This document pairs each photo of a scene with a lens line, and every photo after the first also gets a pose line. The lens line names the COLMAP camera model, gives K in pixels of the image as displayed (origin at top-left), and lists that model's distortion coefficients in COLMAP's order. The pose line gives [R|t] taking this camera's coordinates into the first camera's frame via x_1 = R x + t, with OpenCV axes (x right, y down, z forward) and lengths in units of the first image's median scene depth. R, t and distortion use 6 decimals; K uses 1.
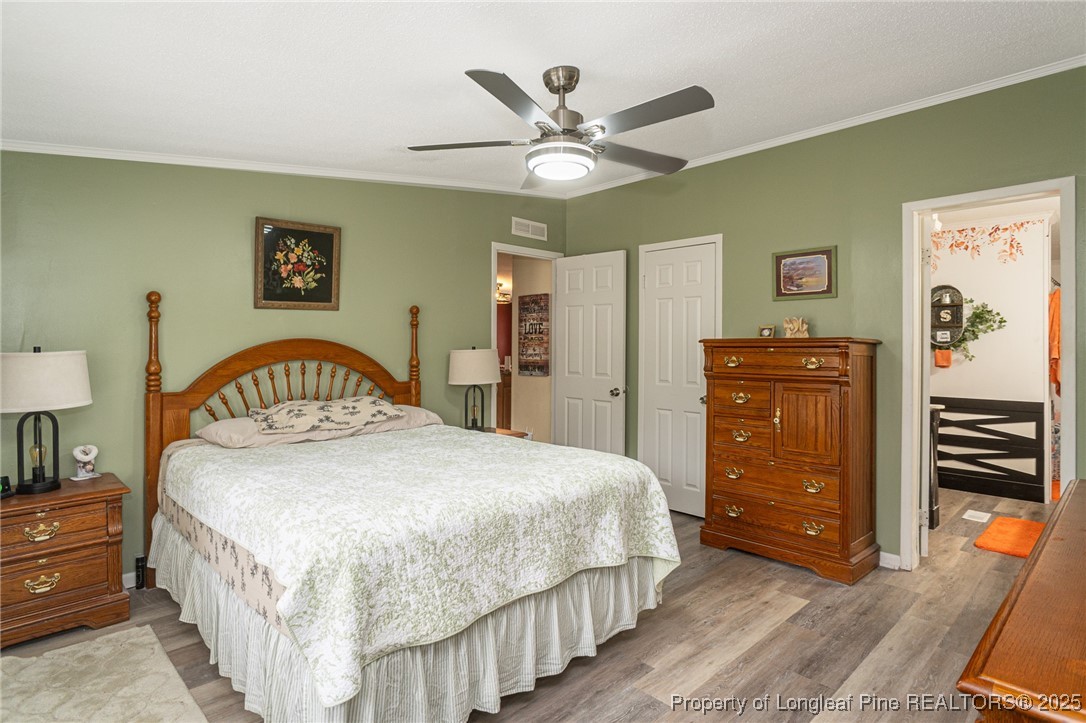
lens RADIAL K [[588.8, 0, 542.0], [0, 588.8, 324.8], [0, 0, 1]] dist [-0.007175, -0.000694]
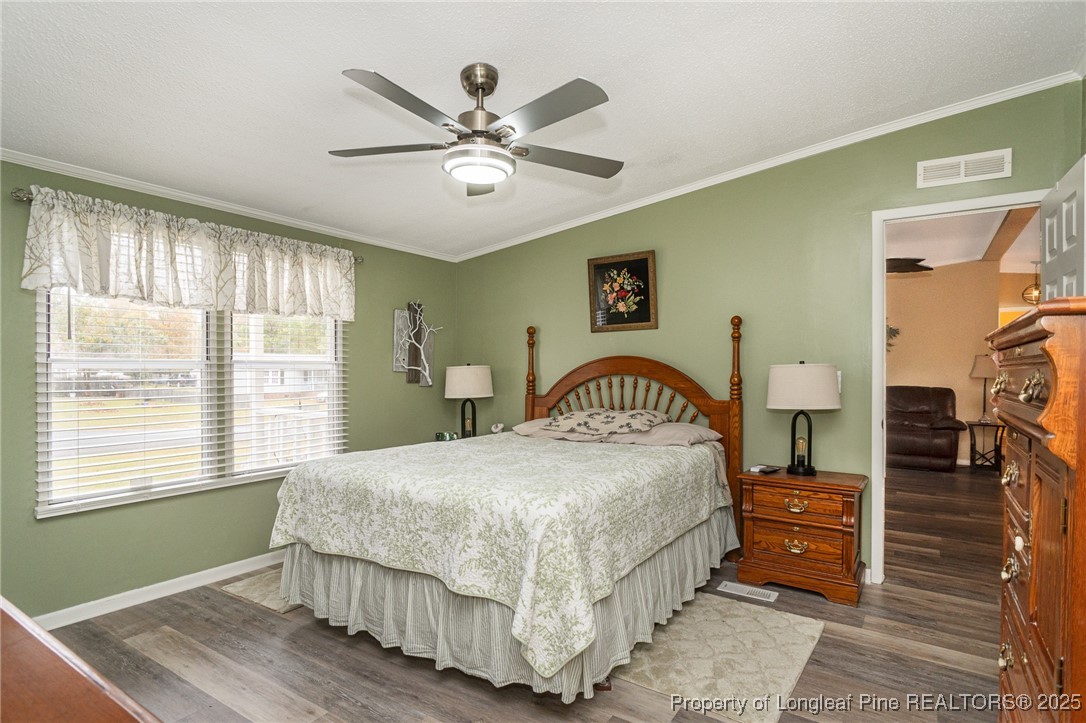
lens RADIAL K [[599.3, 0, 544.3], [0, 599.3, 353.6], [0, 0, 1]] dist [-0.003648, 0.000874]
pose [[0.180660, -0.031775, -0.983032, 0.707856], [0.031725, 0.999146, -0.026466, 0.044716], [0.983034, -0.026405, 0.181514, 0.639096]]
